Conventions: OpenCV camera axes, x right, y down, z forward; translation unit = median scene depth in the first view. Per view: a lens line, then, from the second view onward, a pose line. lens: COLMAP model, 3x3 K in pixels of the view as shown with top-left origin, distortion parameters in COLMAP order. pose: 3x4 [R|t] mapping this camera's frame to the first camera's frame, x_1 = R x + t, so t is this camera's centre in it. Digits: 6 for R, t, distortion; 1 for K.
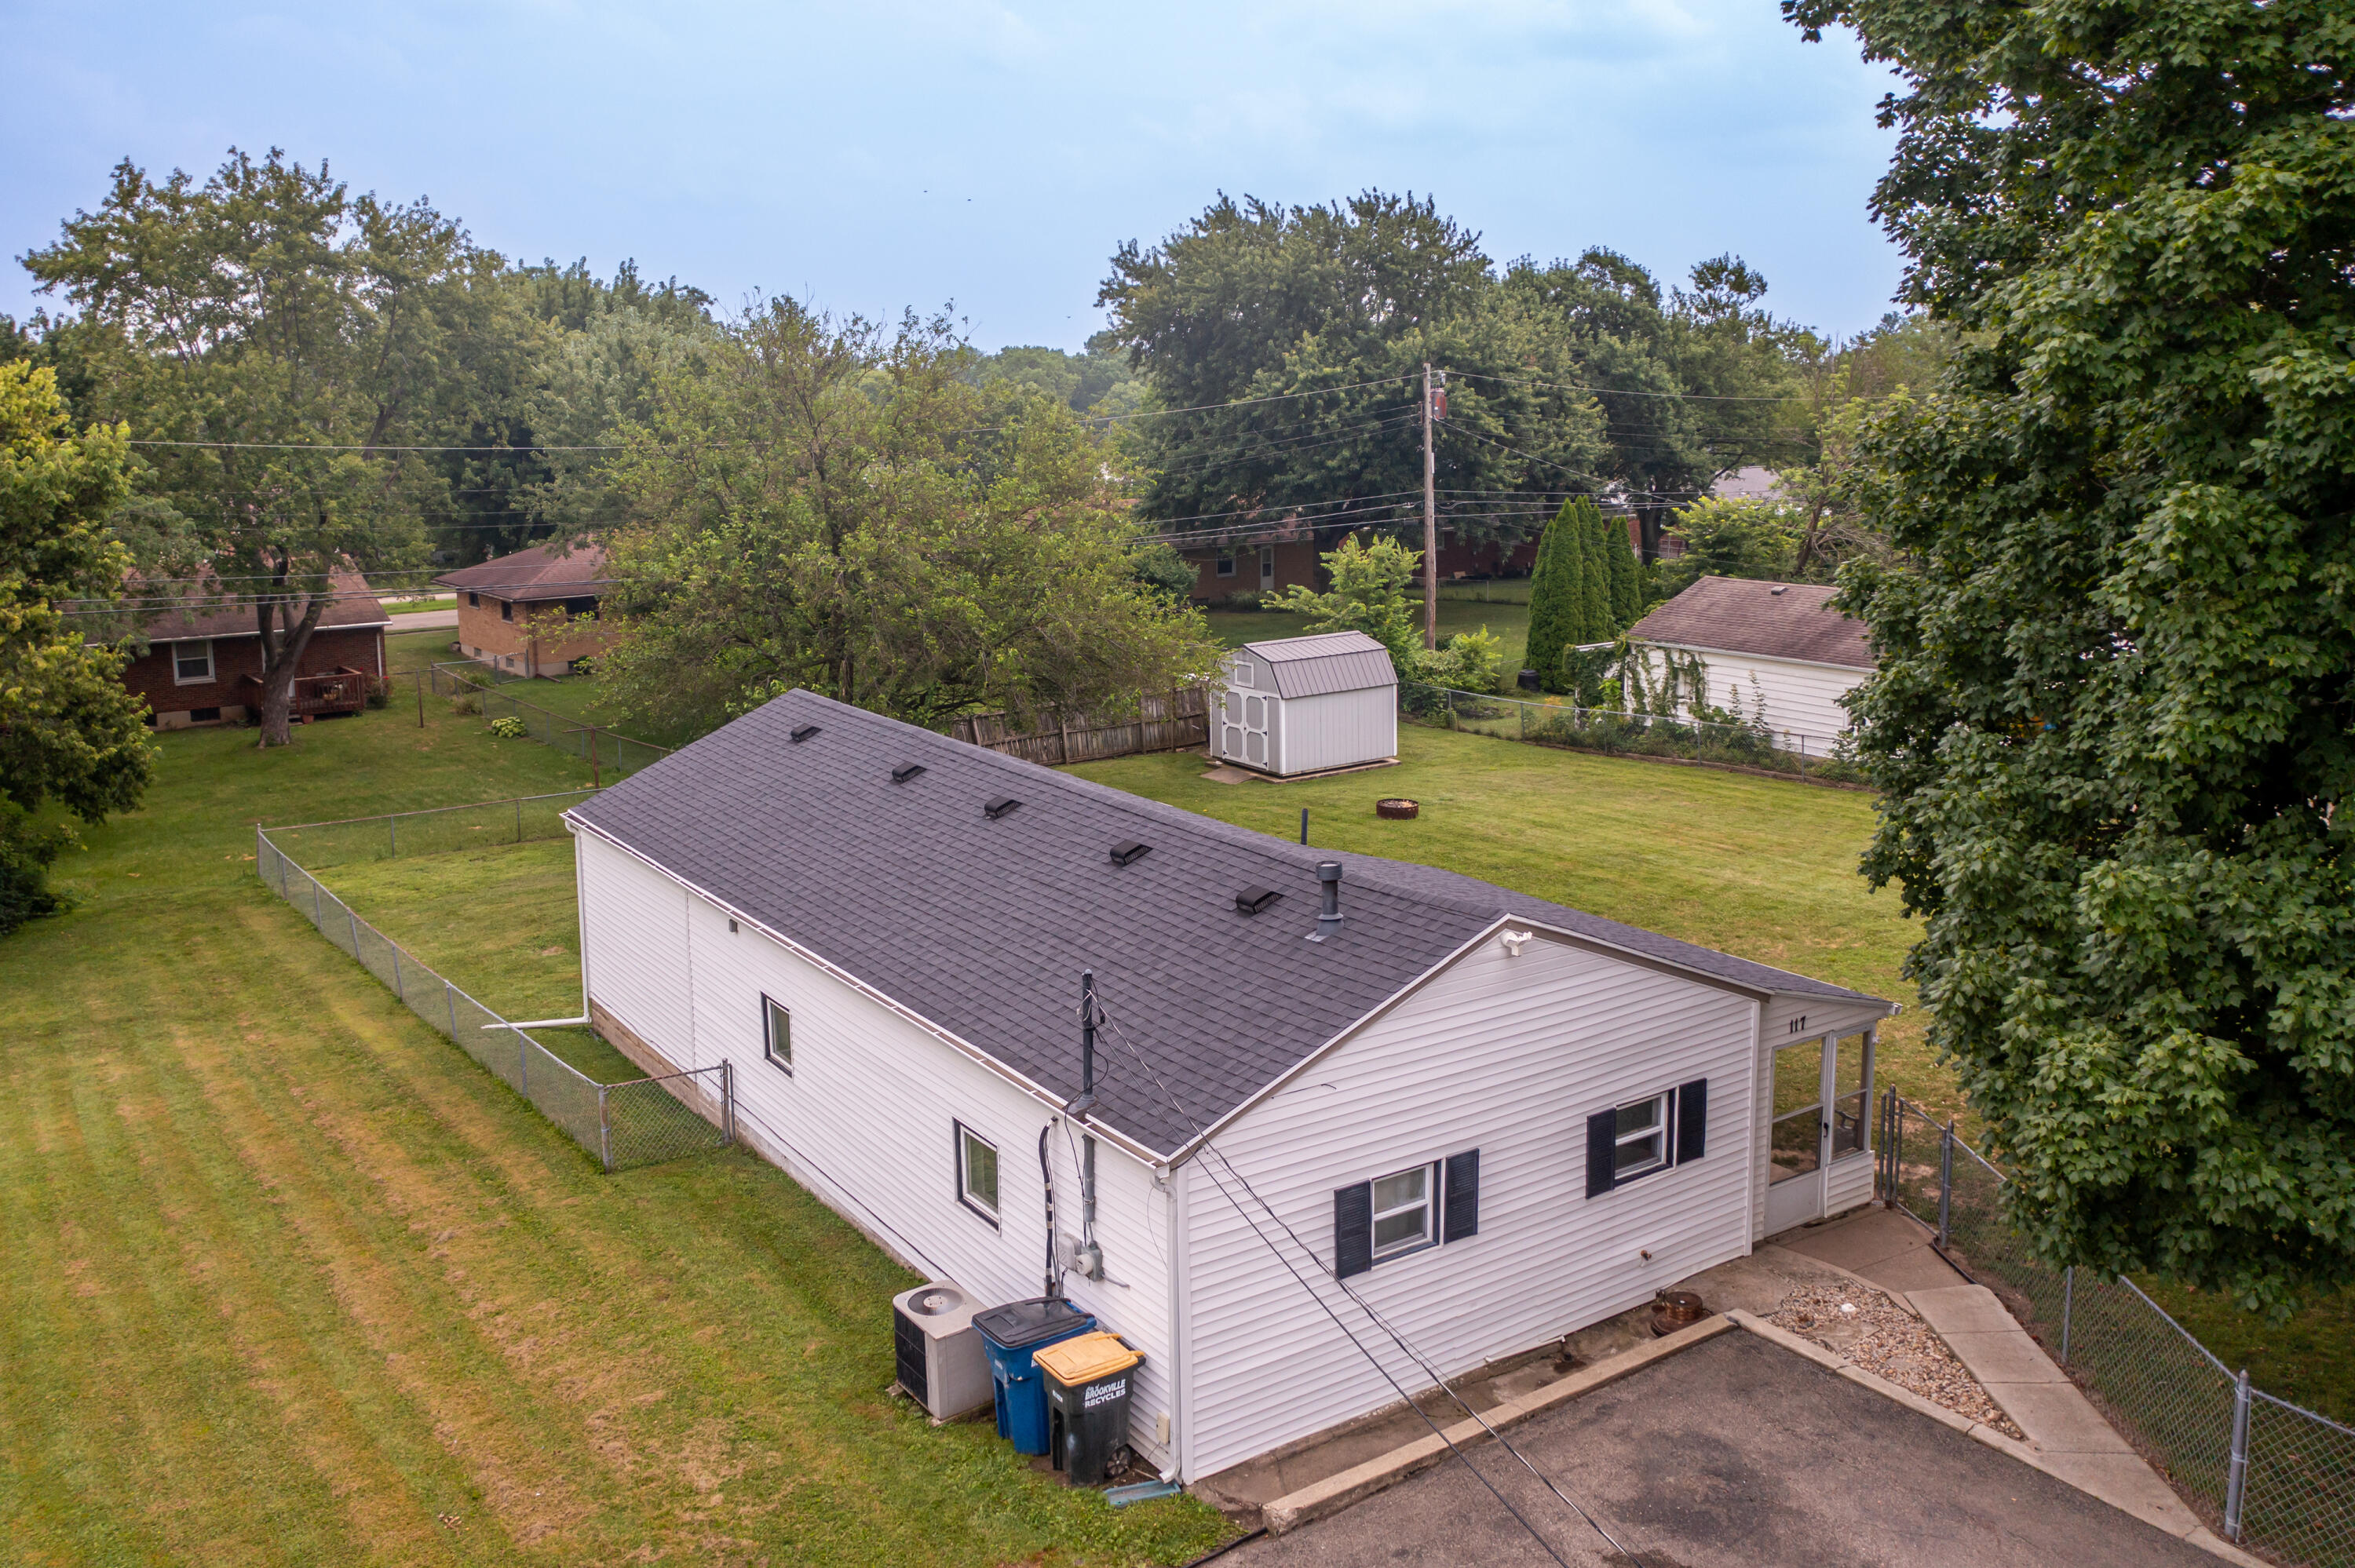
lens RADIAL K [[1856.0, 0, 1162.3], [0, 1856.0, 693.4], [0, 0, 1]] dist [-0.005169, -0.004271]
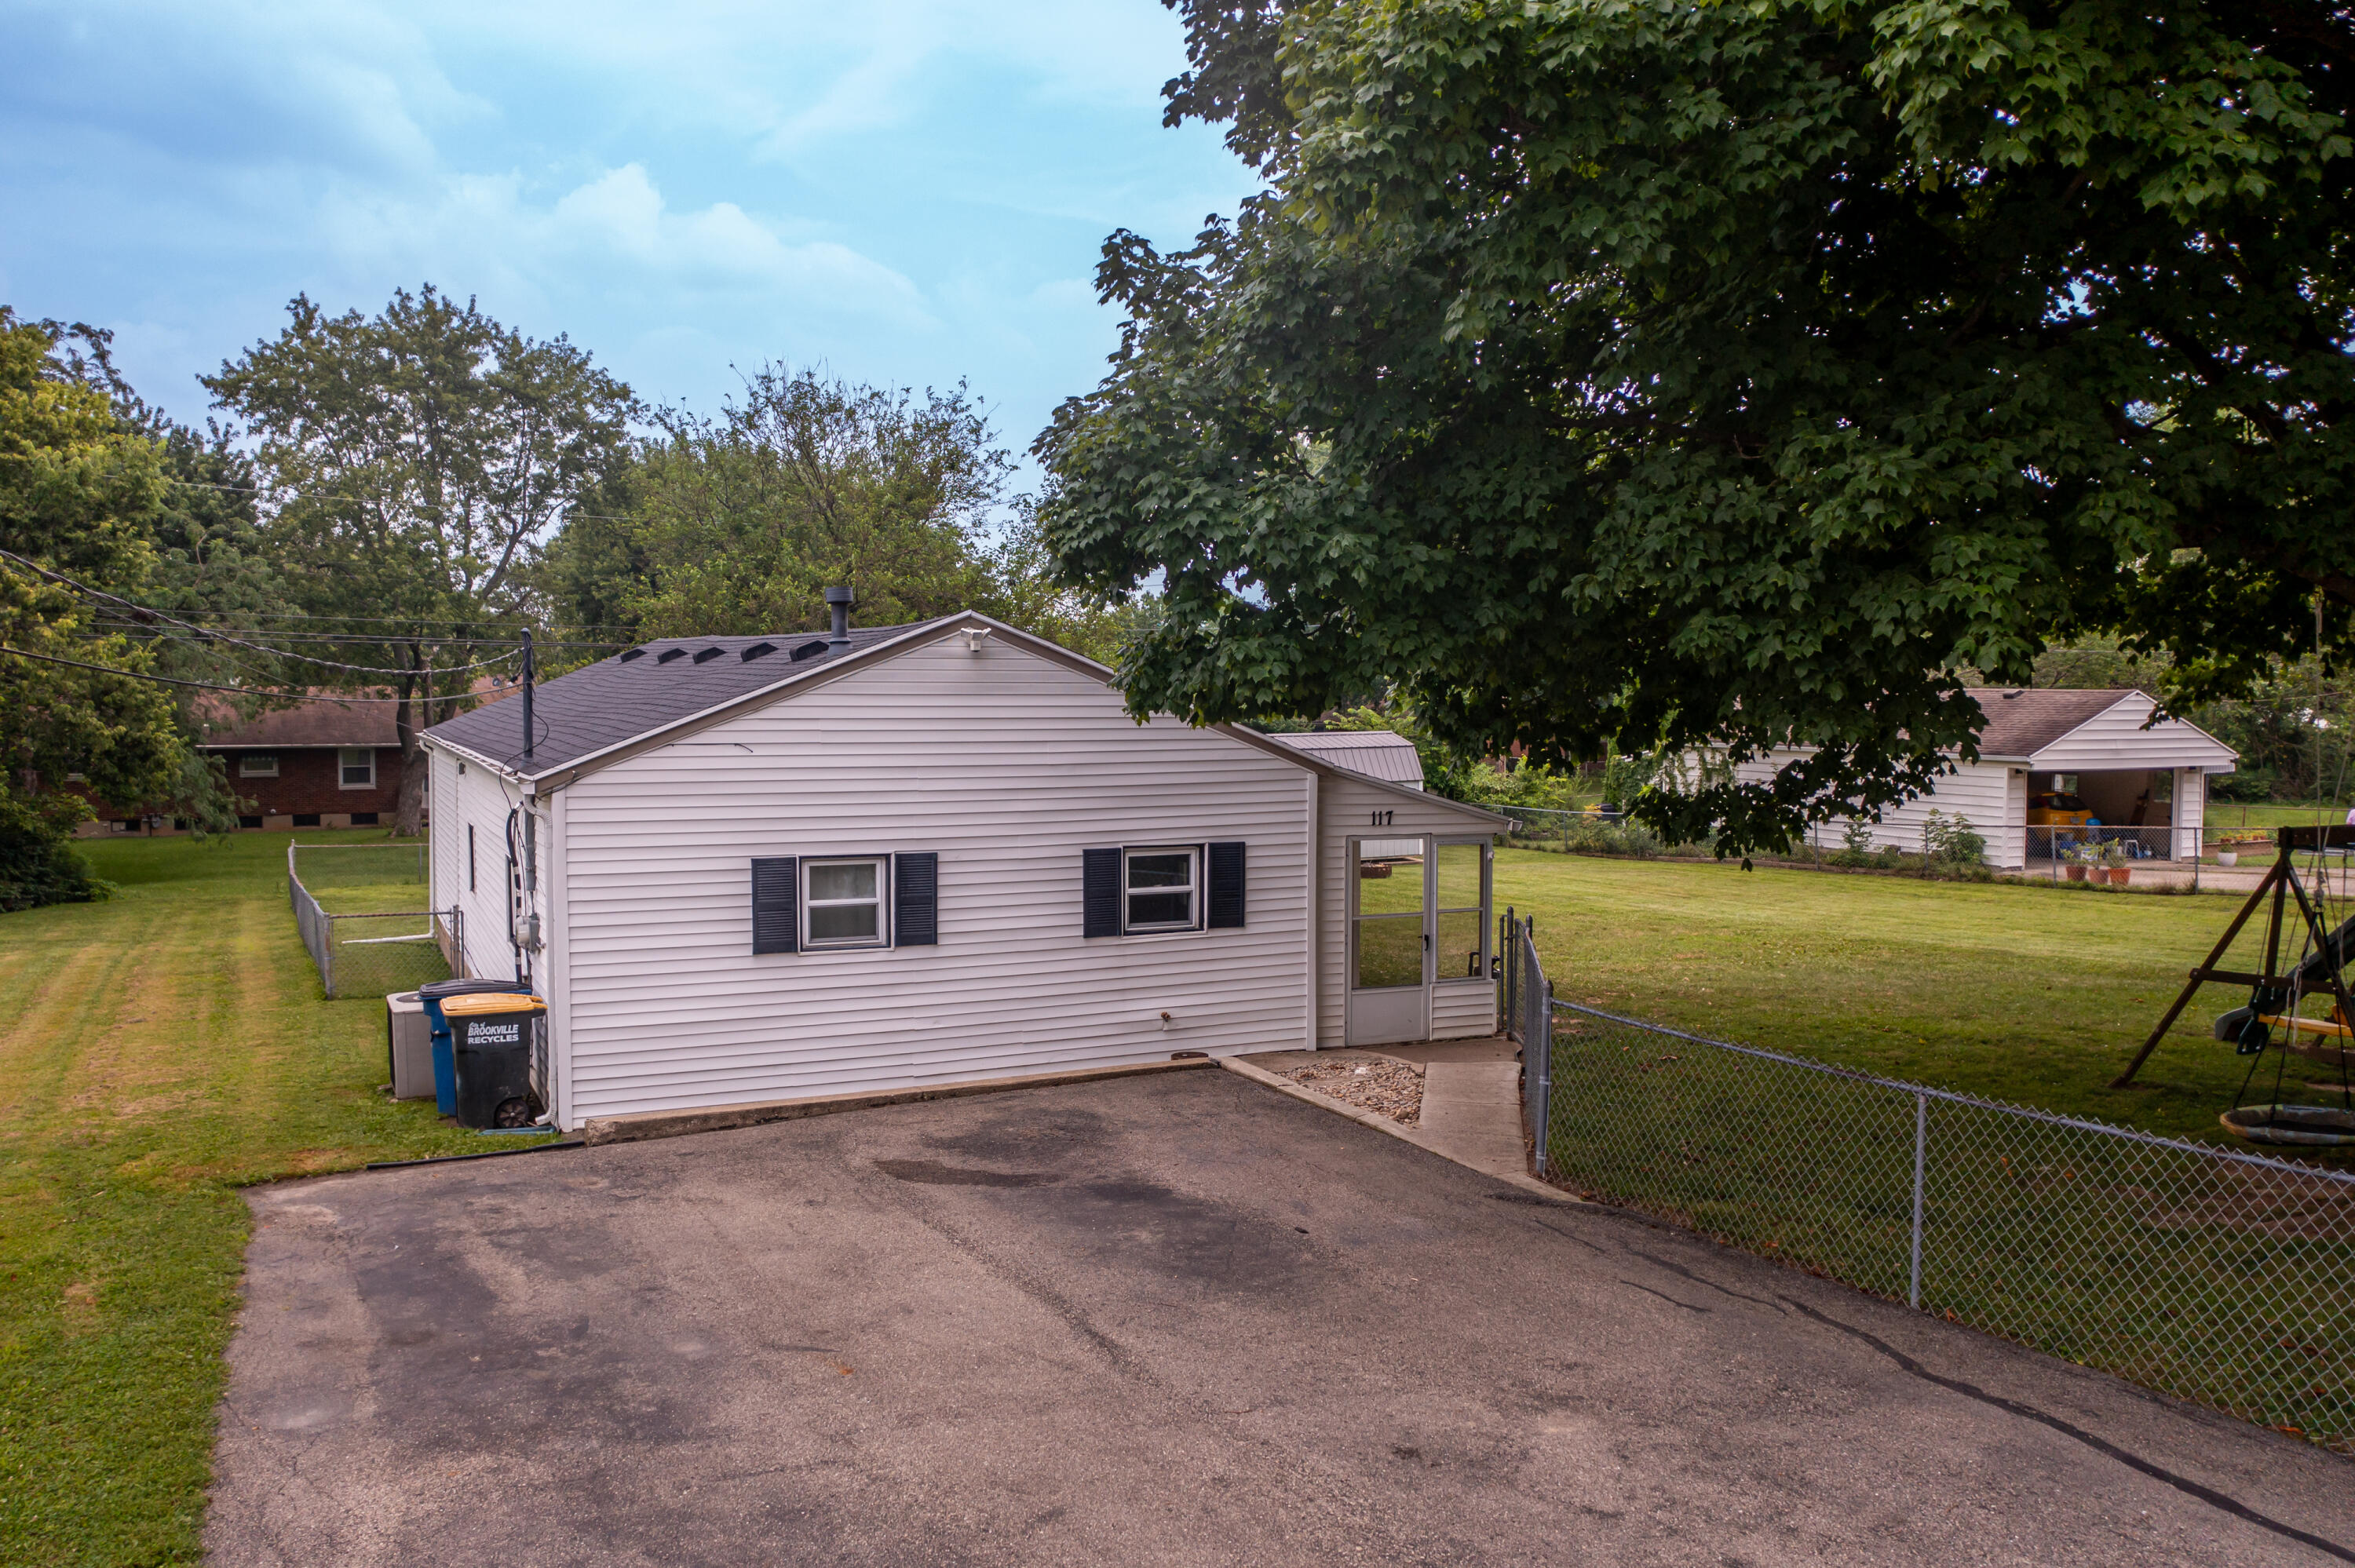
lens RADIAL K [[1823.8, 0, 1177.5], [0, 1823.8, 784.0], [0, 0, 1]] dist [0.004837, 0.007501]
pose [[0.988604, 0.024984, -0.148449, 0.210948], [-0.039622, 0.994546, -0.096480, 0.143087], [0.145229, 0.101262, 0.984202, 0.031109]]
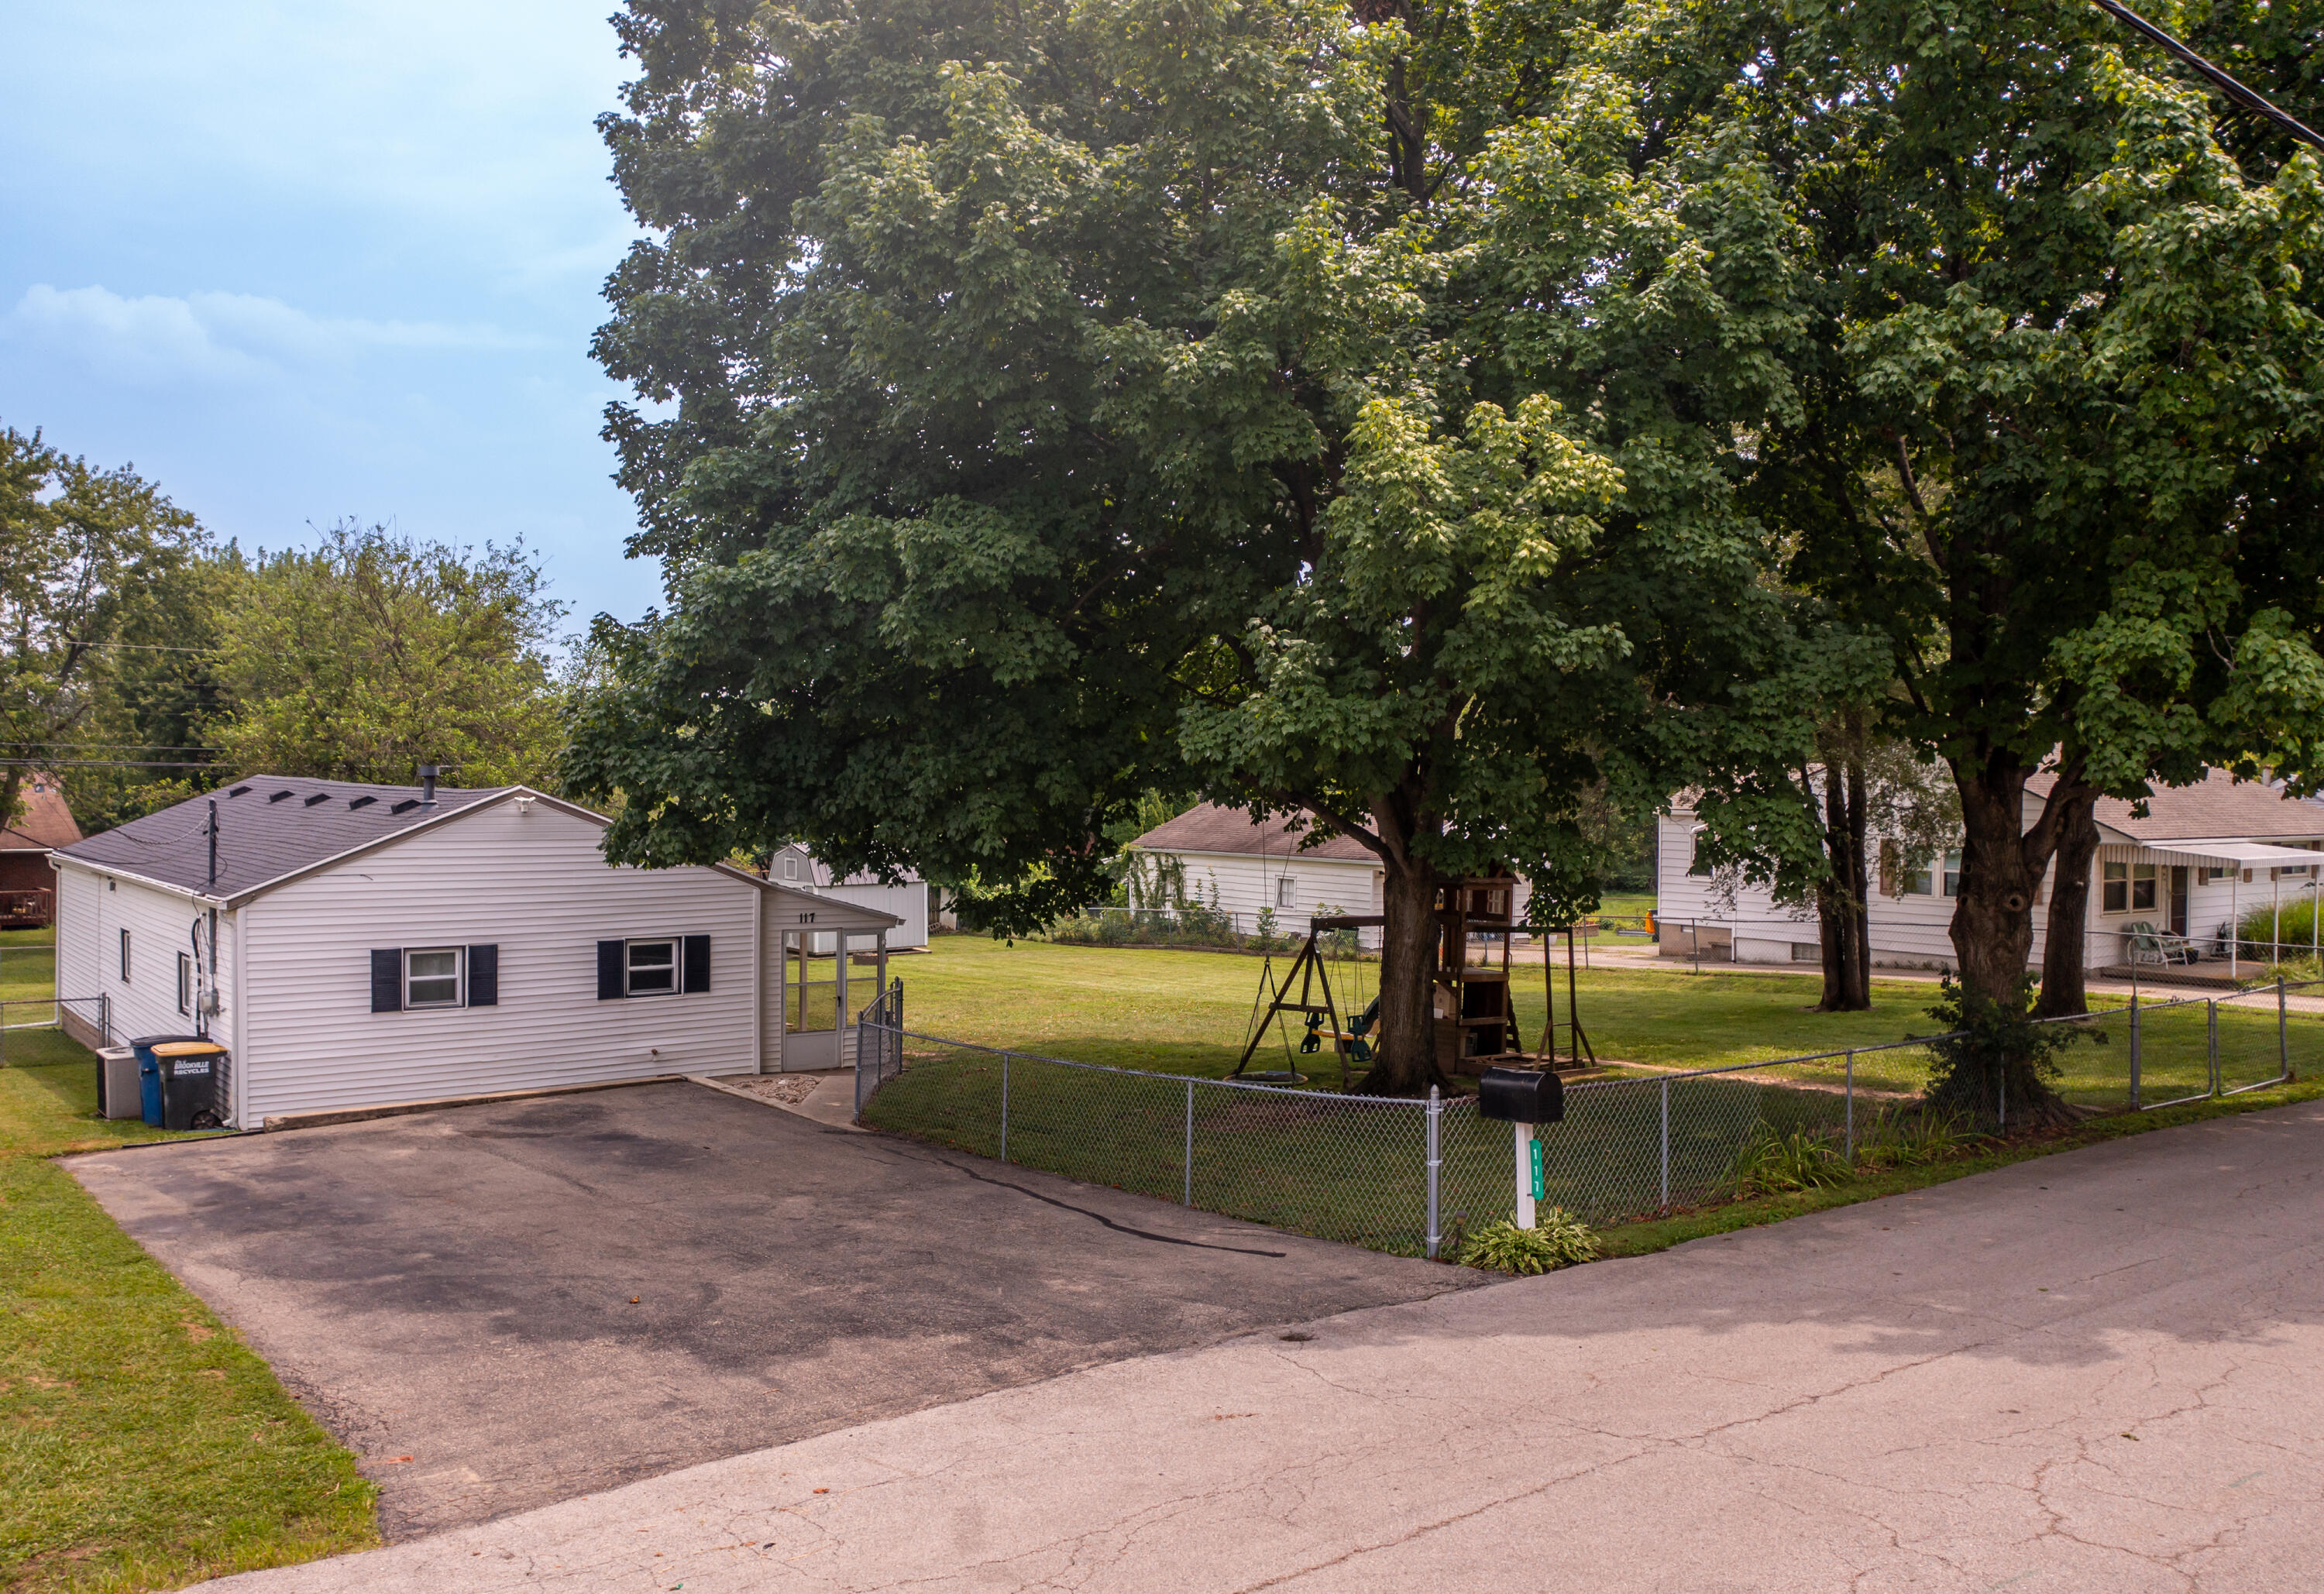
lens RADIAL K [[1882.4, 0, 1118.6], [0, 1882.4, 790.4], [0, 0, 1]] dist [-0.004559, -0.013752]
pose [[0.998941, 0.019840, 0.041502, 0.290861], [-0.013538, 0.989052, -0.146943, 0.162863], [-0.043963, 0.146225, 0.988274, -0.258253]]
